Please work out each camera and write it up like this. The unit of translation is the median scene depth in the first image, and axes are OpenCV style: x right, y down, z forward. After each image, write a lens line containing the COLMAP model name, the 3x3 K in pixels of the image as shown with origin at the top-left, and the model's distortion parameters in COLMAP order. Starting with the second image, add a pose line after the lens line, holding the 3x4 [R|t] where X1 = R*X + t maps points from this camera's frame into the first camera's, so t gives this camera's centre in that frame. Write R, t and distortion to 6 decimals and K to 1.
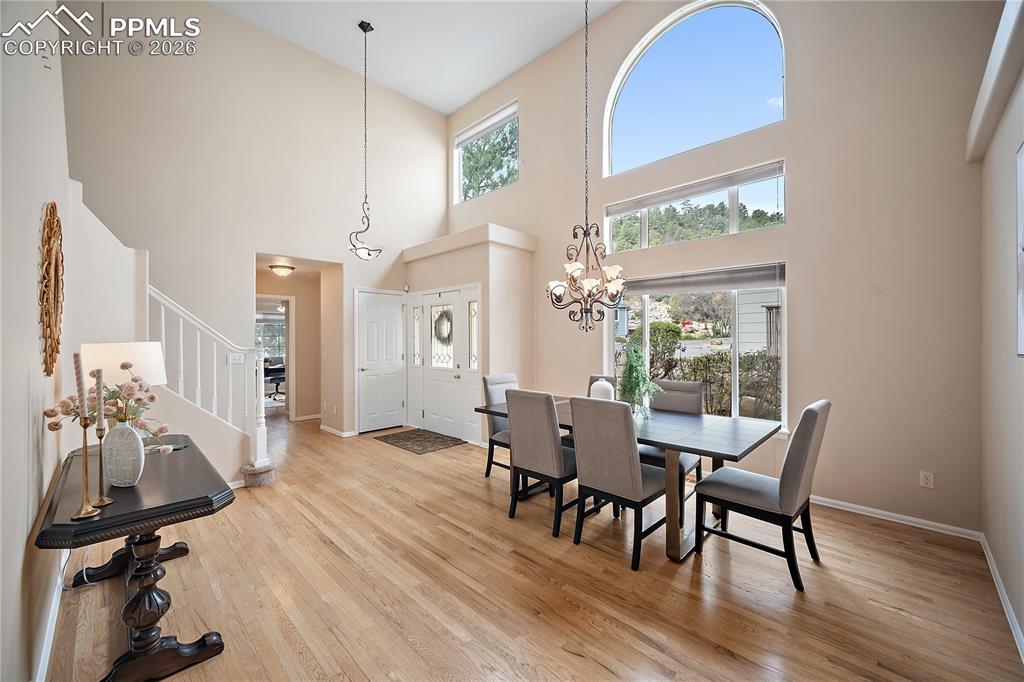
lens RADIAL K [[404.4, 0, 508.2], [0, 404.4, 341.6], [0, 0, 1]] dist [-0.008763, 0.002001]
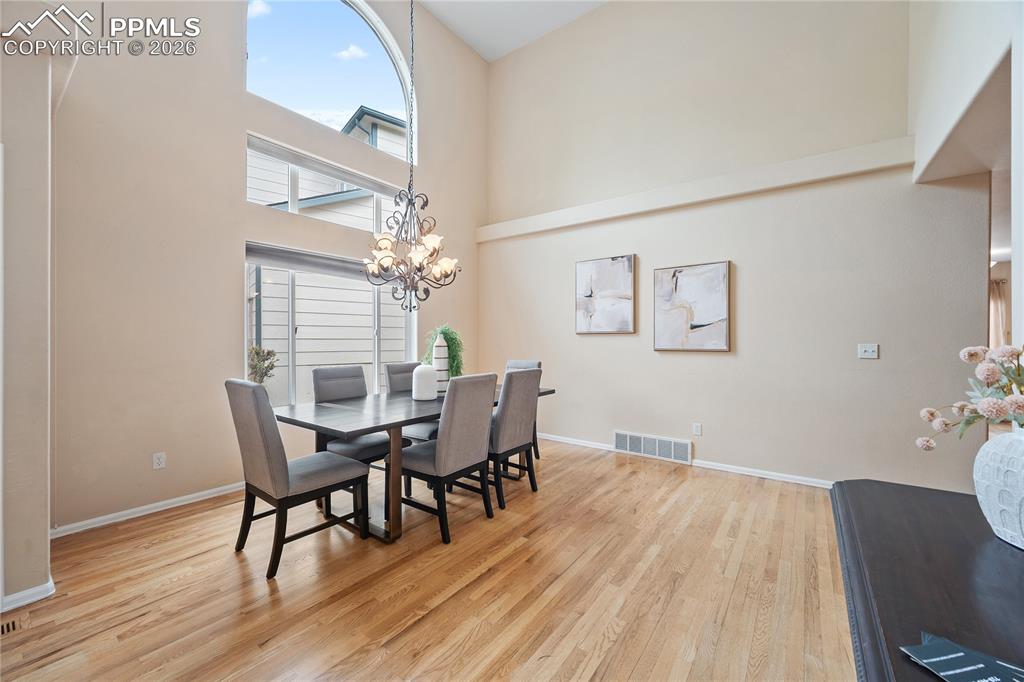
lens RADIAL K [[404.4, 0, 509.2], [0, 404.4, 336.5], [0, 0, 1]] dist [-0.008763, 0.002001]
pose [[-0.142428, -0.000115, 0.989805, -0.775248], [0.013068, 0.999913, 0.001997, 0.033991], [-0.989719, 0.013219, -0.142414, 0.972912]]
